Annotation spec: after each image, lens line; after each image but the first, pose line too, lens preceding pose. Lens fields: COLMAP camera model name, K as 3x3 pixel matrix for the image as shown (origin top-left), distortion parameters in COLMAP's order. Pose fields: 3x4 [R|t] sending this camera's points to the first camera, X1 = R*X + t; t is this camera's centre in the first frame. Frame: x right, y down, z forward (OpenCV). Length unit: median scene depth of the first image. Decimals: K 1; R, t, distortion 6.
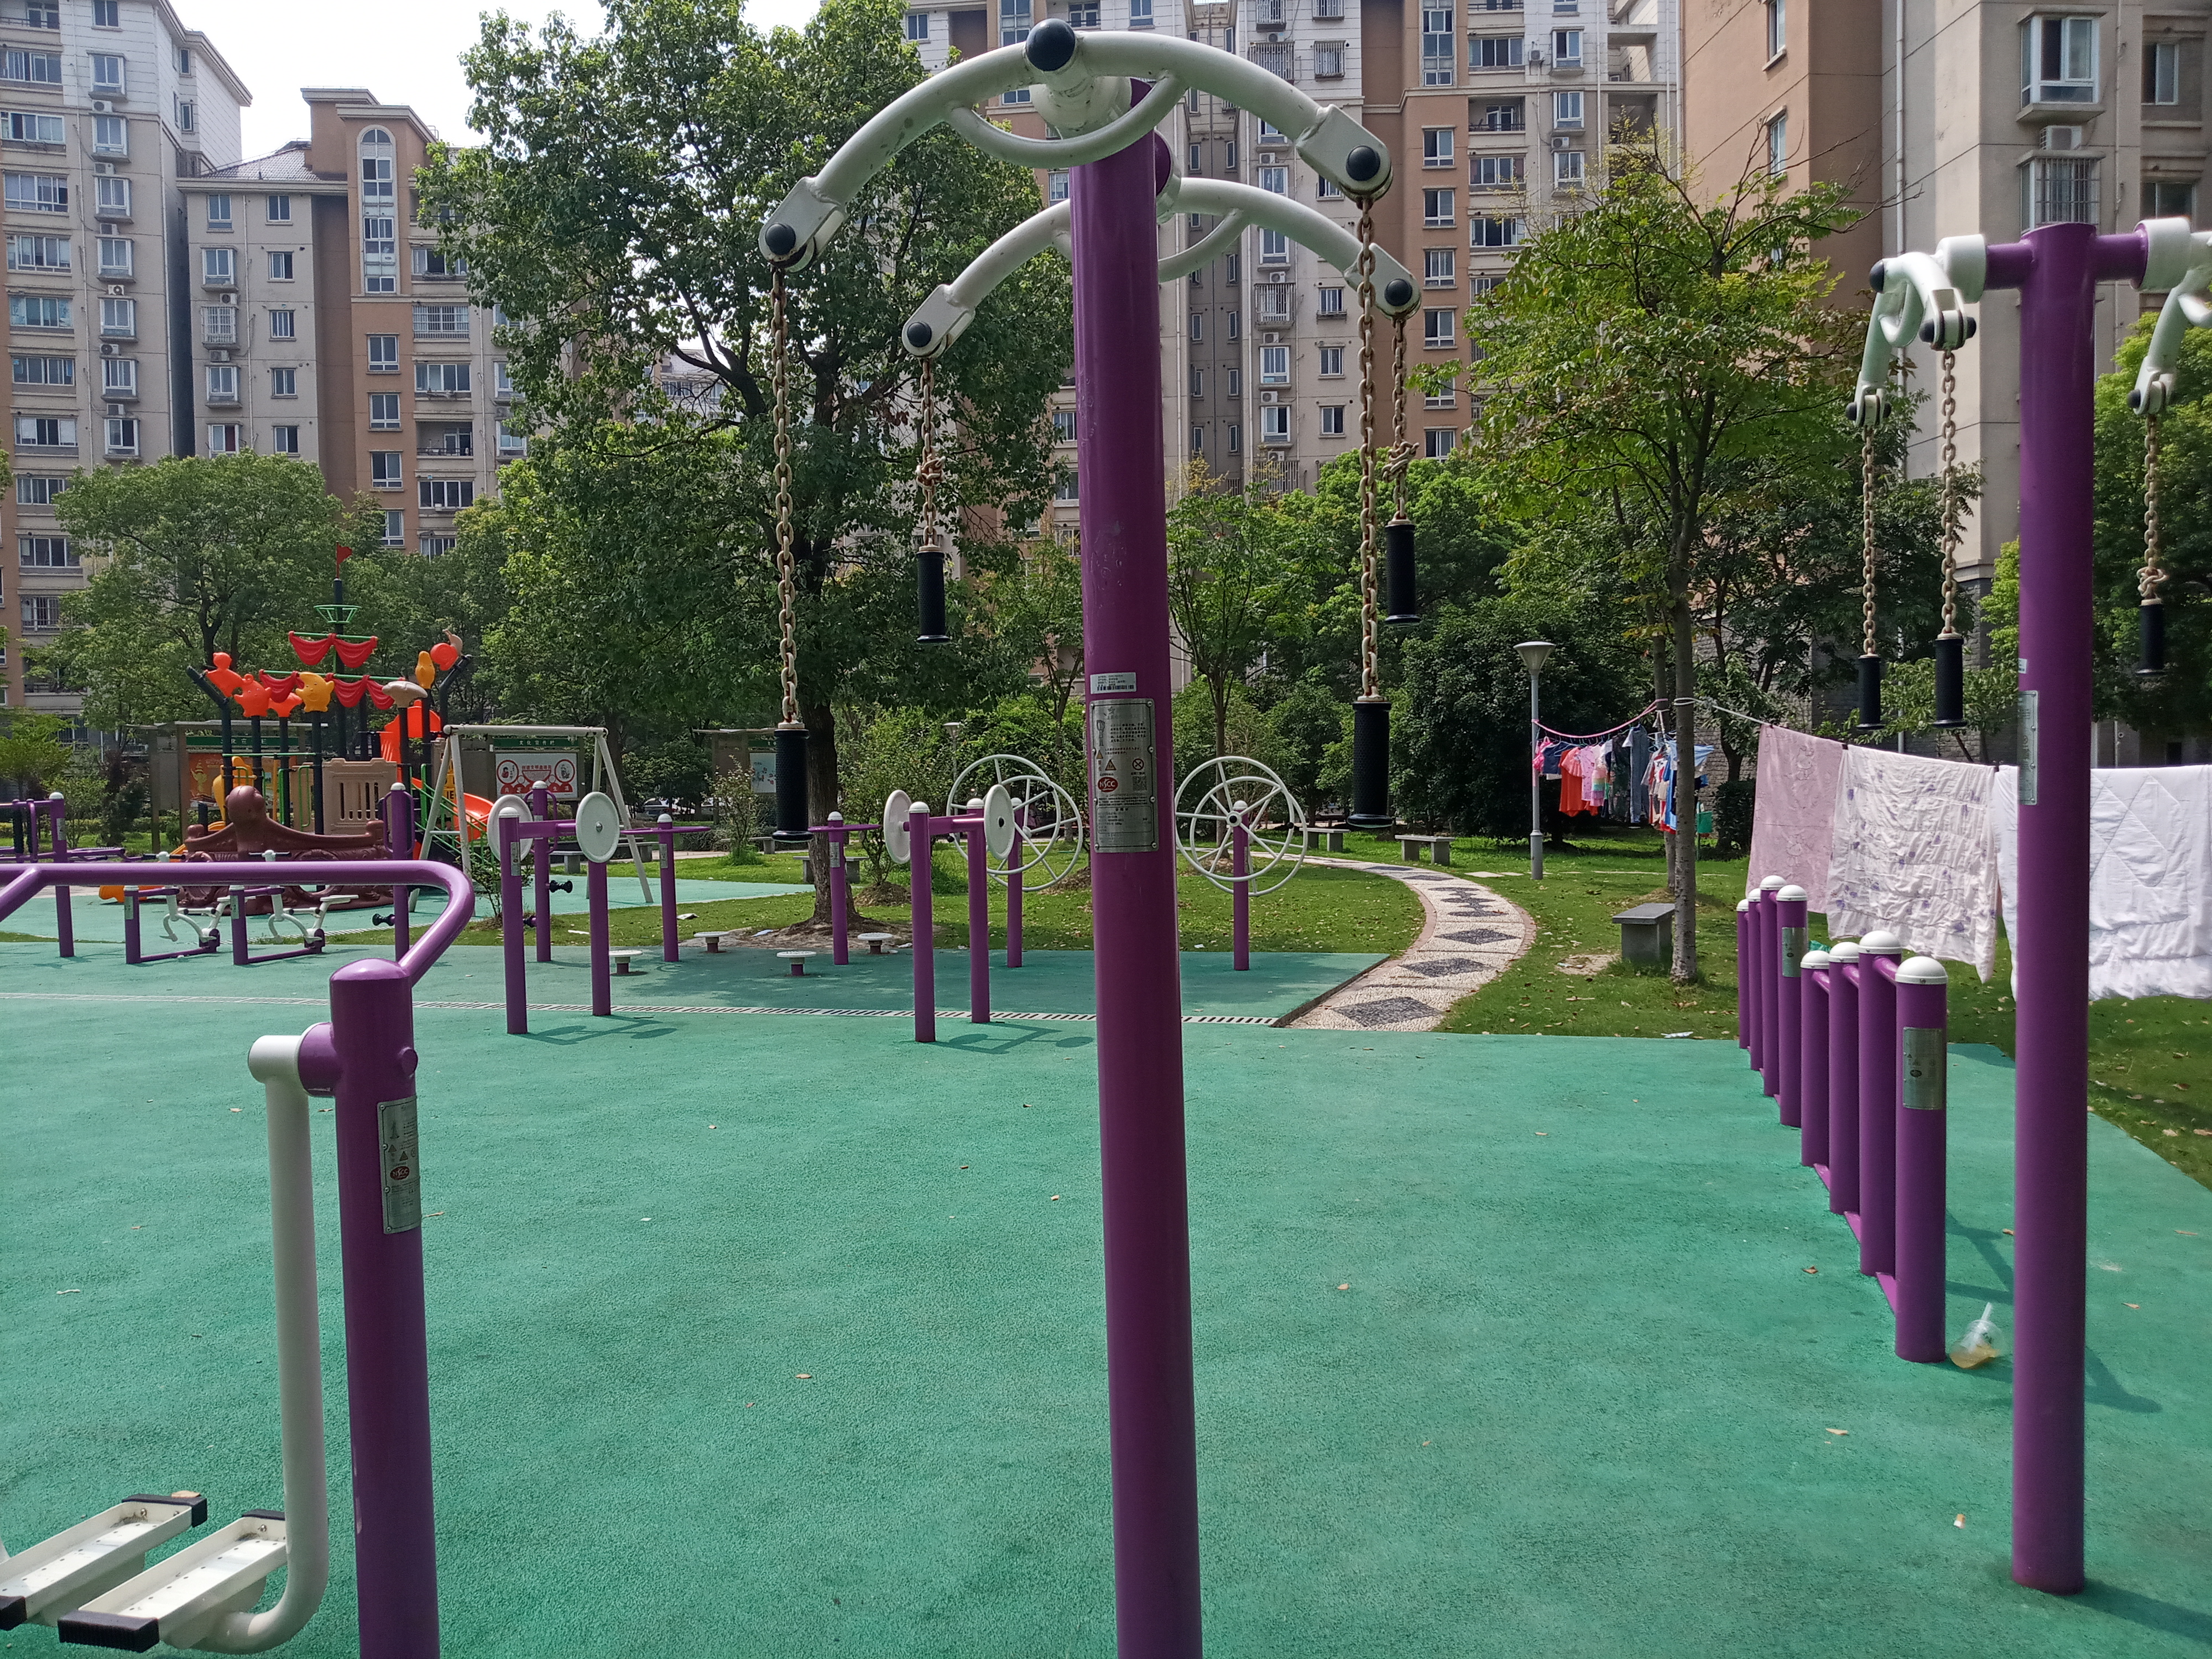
lens RADIAL K [[1703.4, 0, 1119.2], [0, 1703.4, 844.8], [0, 0, 1]] dist [0.017607, -0.033552]
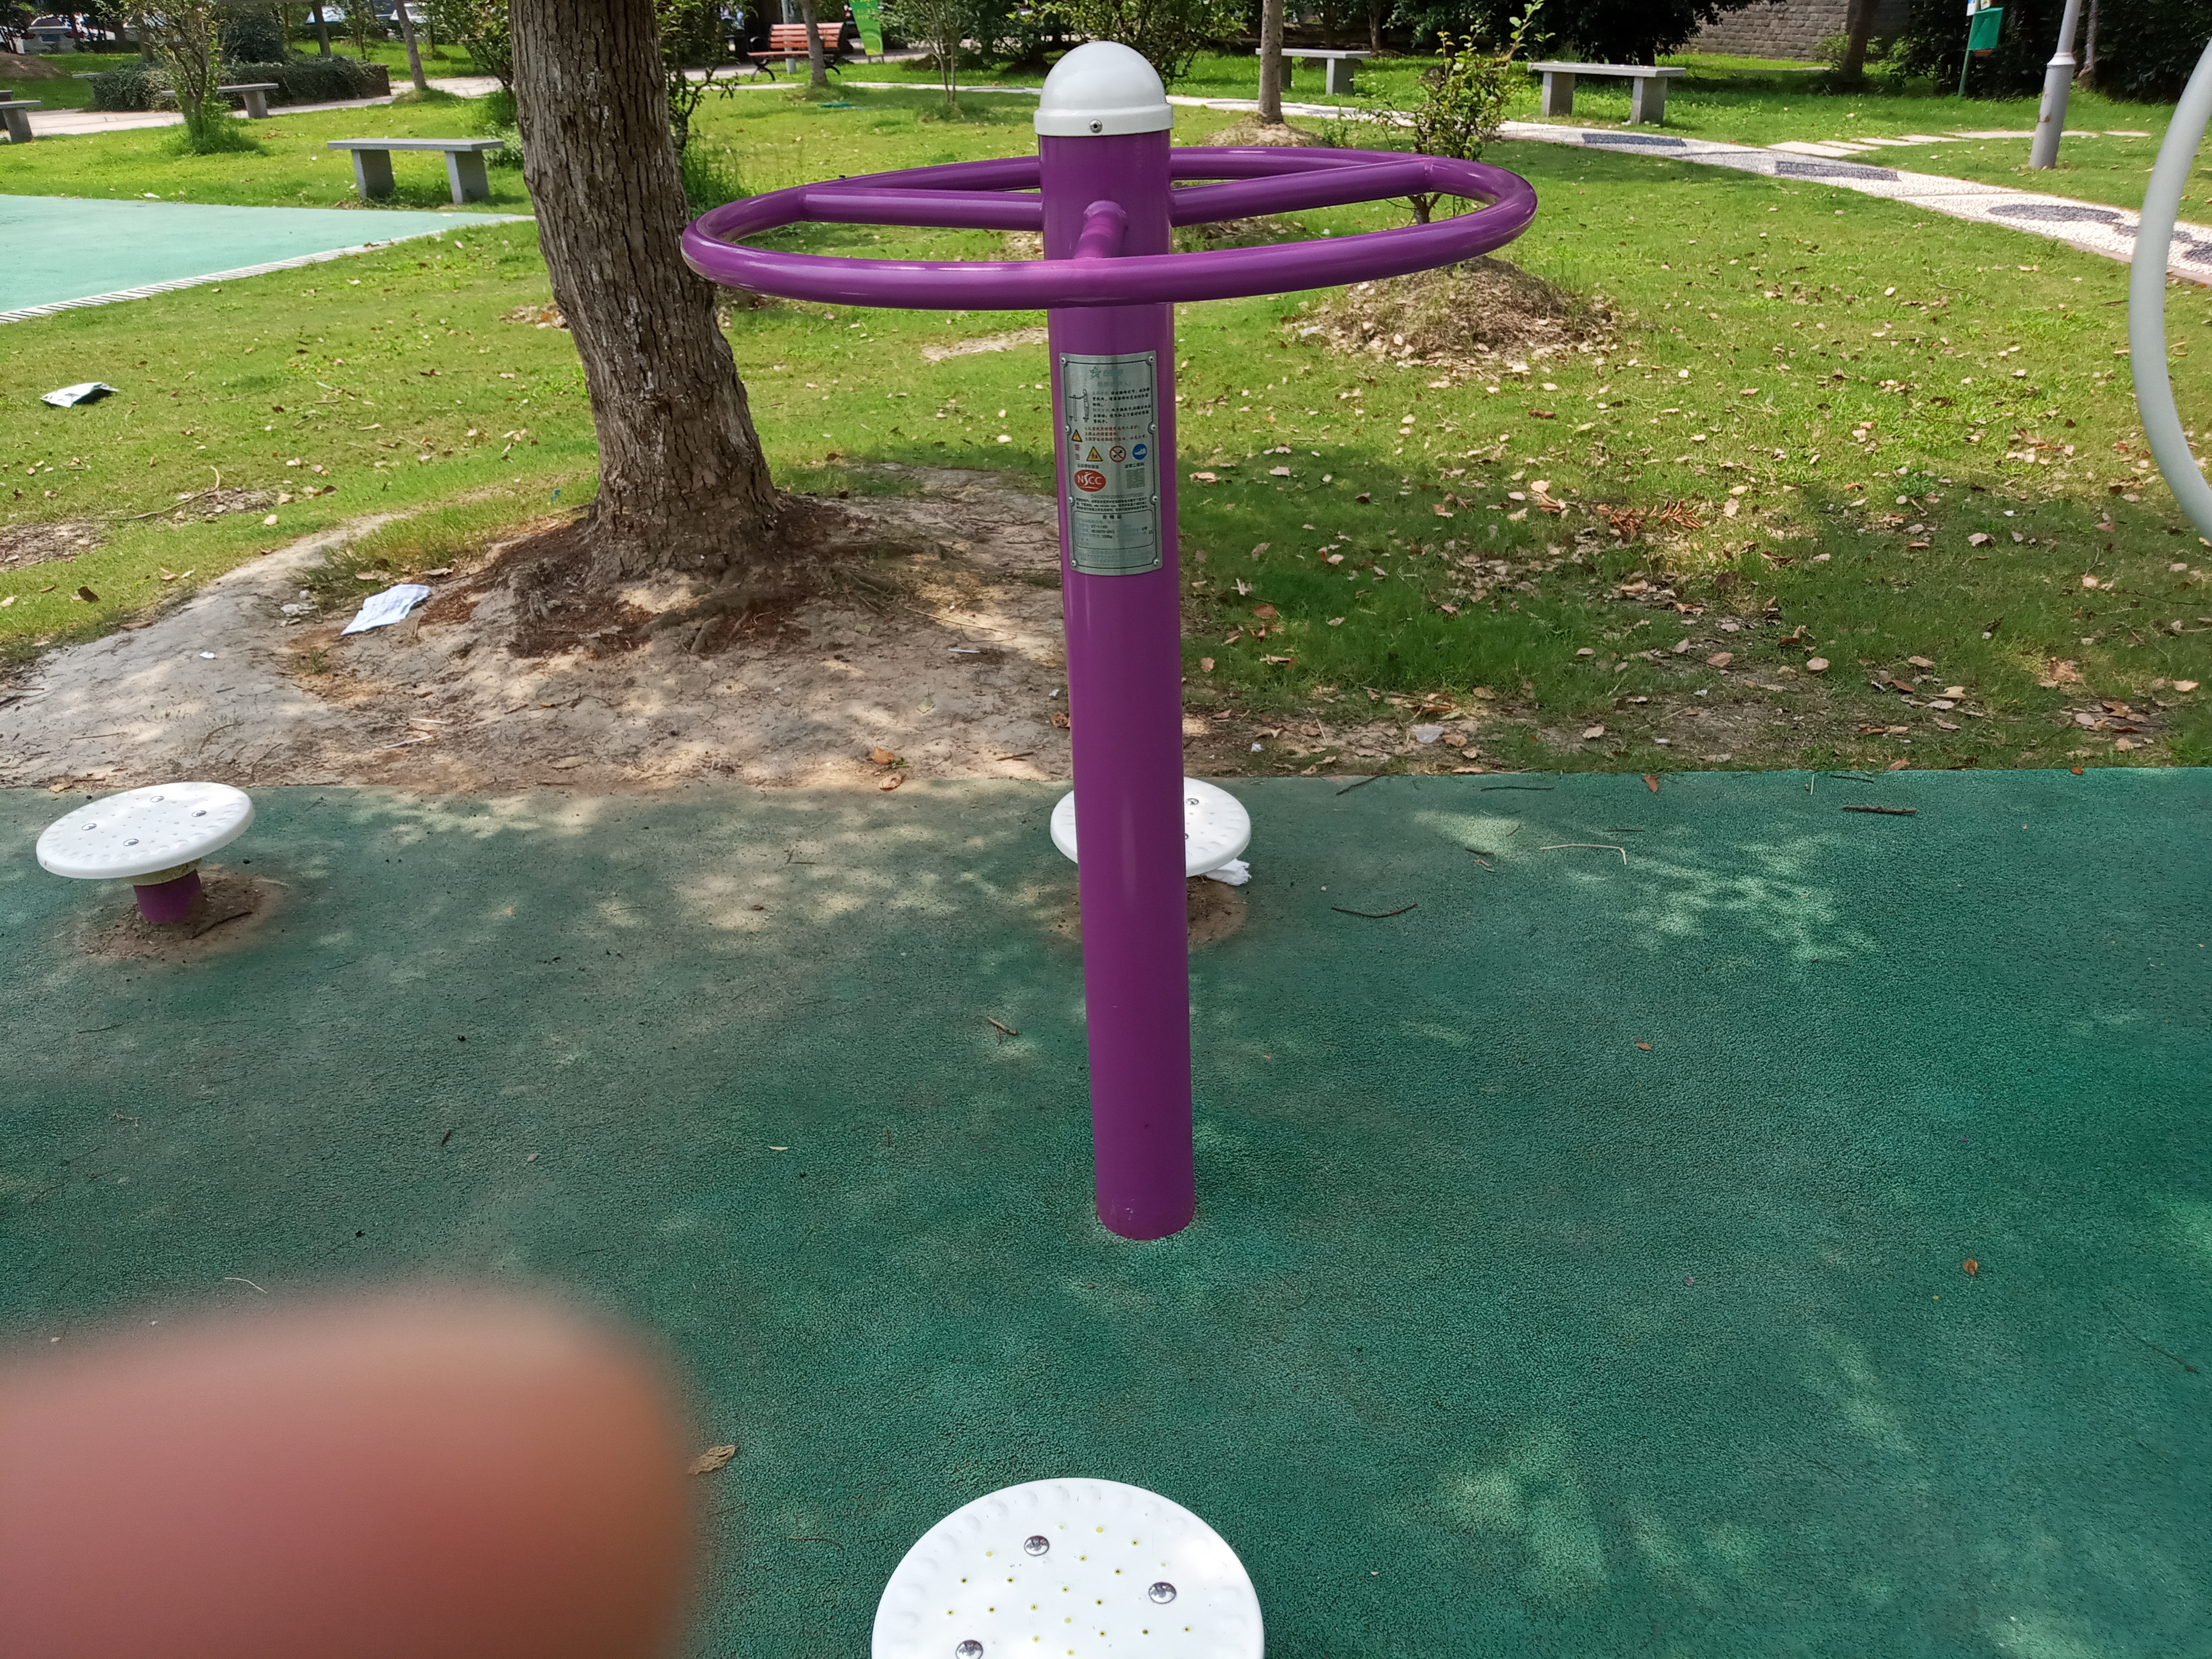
lens RADIAL K [[1703.4, 0, 1098.5], [0, 1703.4, 845.6], [0, 0, 1]] dist [0.017607, -0.033552]
pose [[0.973862, -0.111820, 0.197710, -0.085318], [0.019213, 0.907861, 0.418830, -0.008118], [-0.226327, -0.404084, 0.886280, 0.392003]]
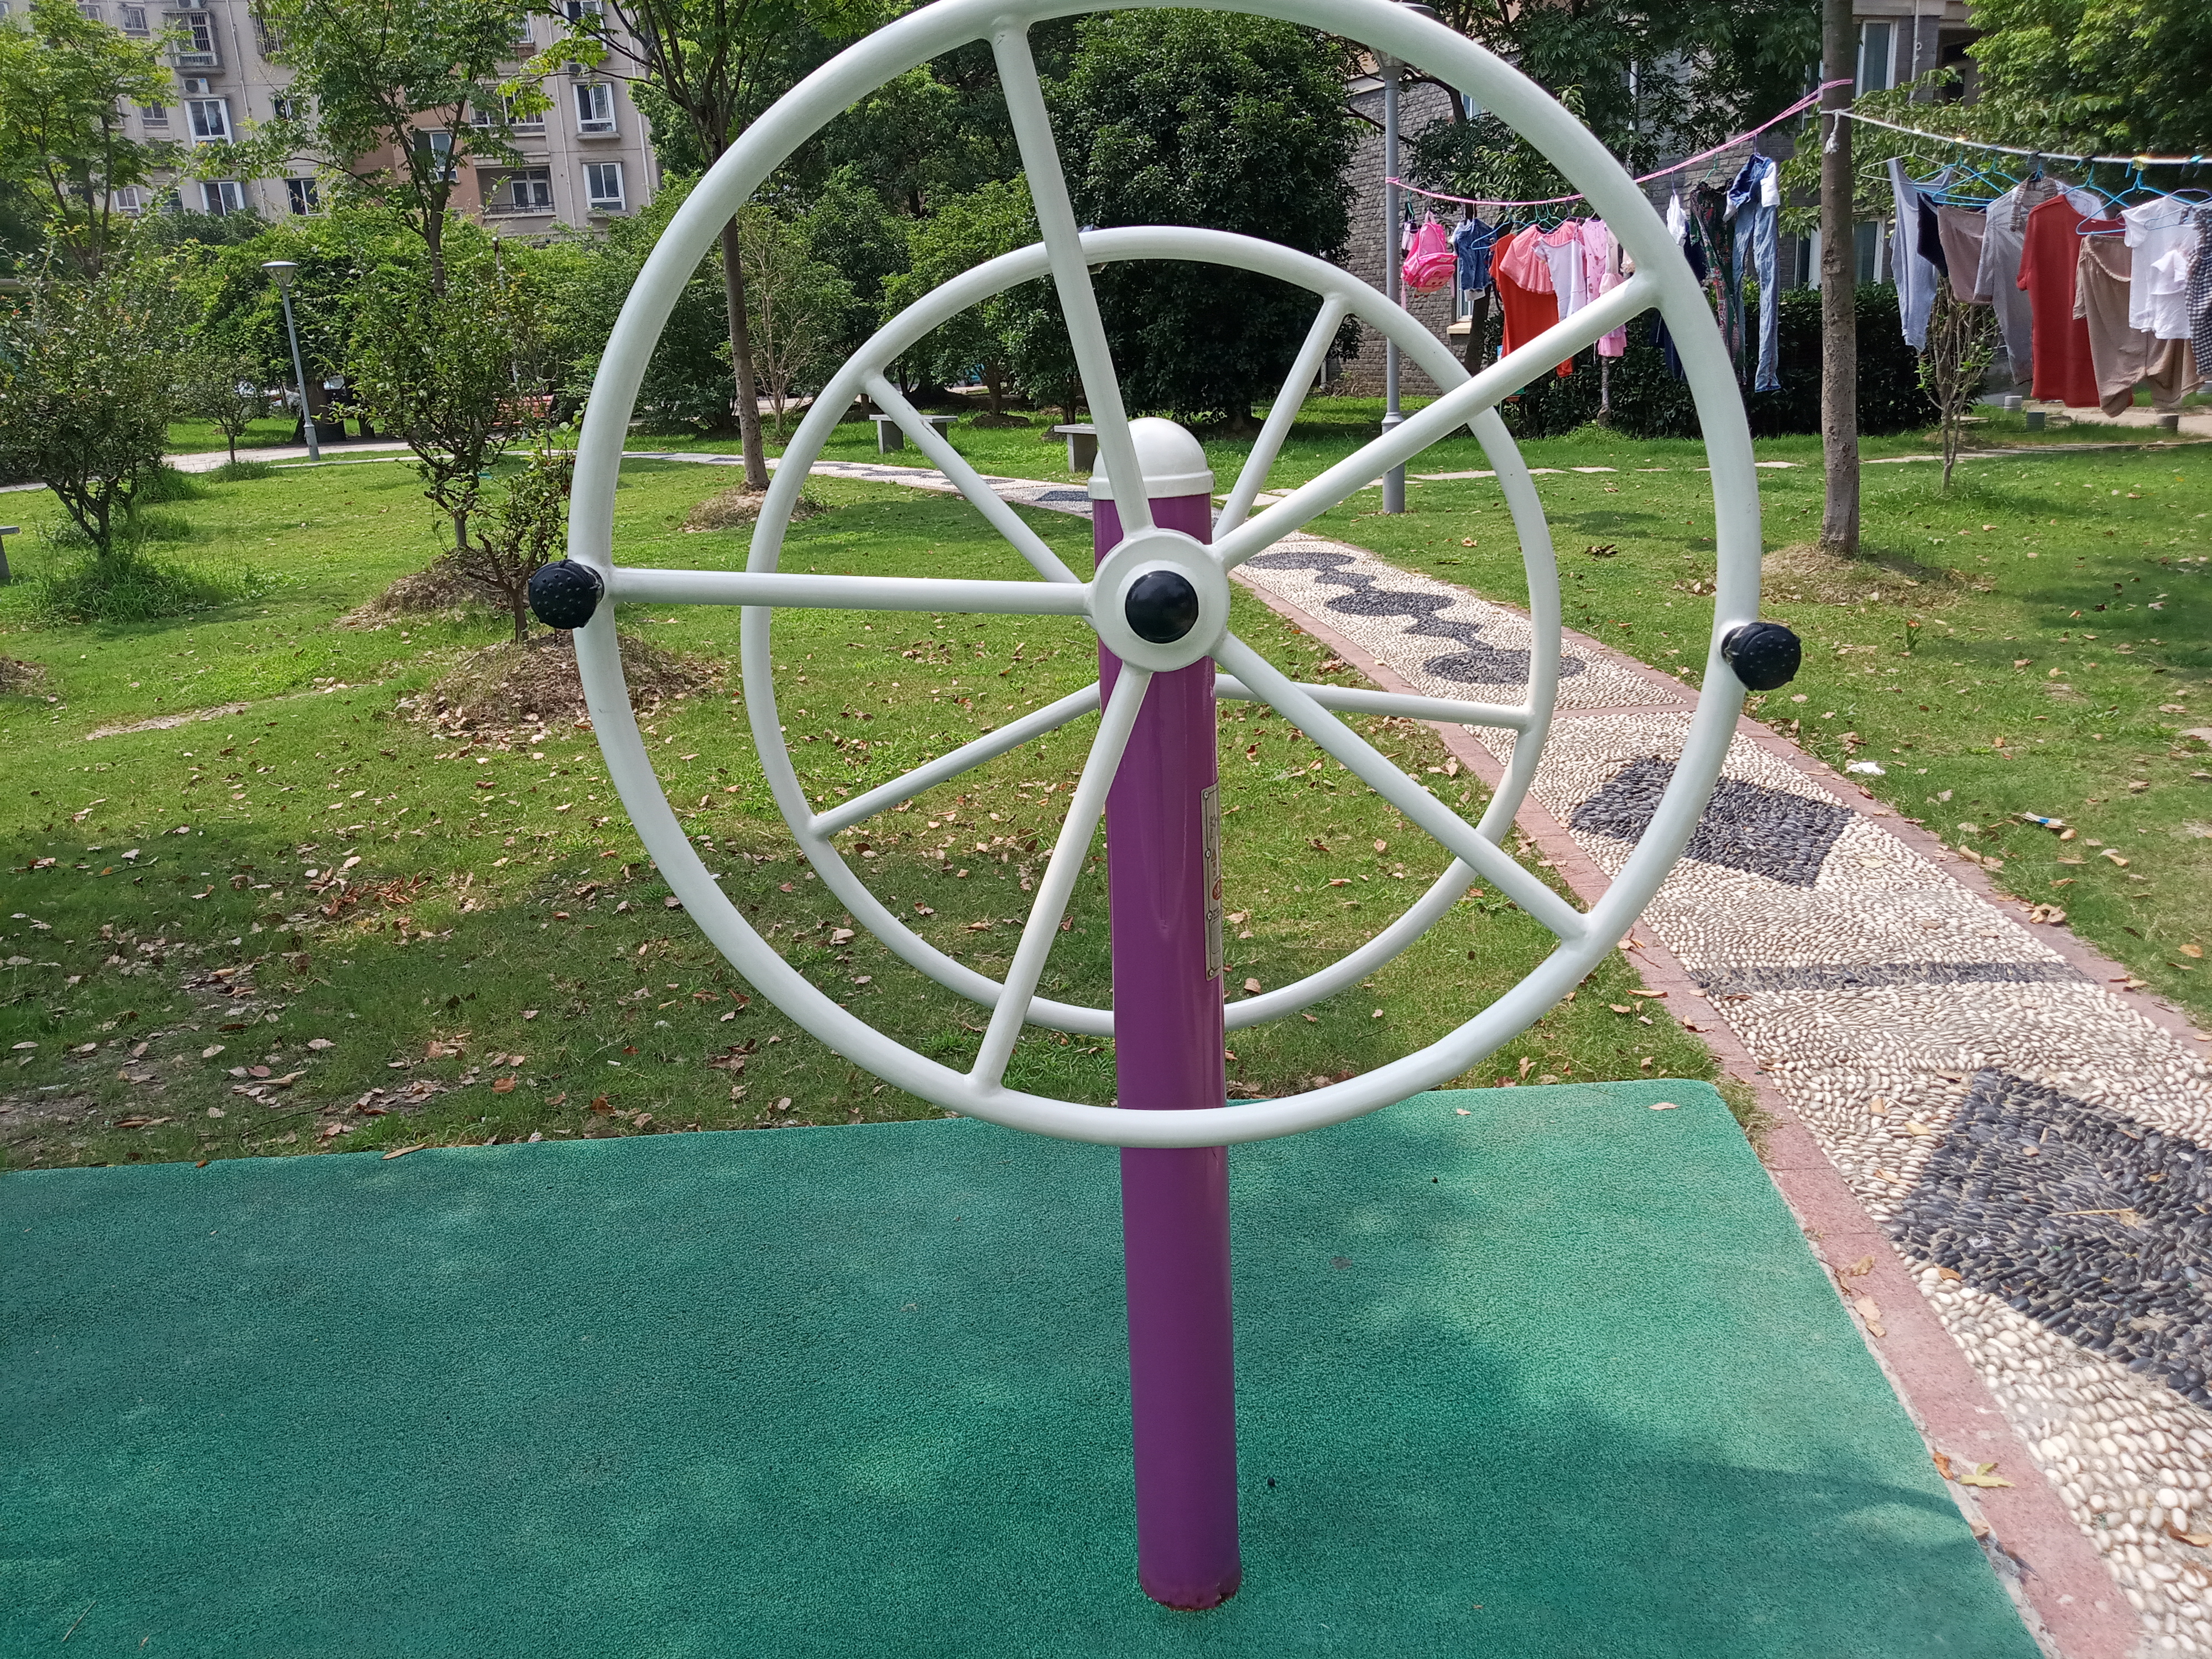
lens RADIAL K [[1703.4, 0, 1098.4], [0, 1703.4, 833.0], [0, 0, 1]] dist [0.017607, -0.033552]
pose [[0.961395, -0.109968, 0.252243, 0.014111], [0.046235, 0.968198, 0.245878, -0.011137], [-0.271260, -0.224723, 0.935905, 0.364127]]
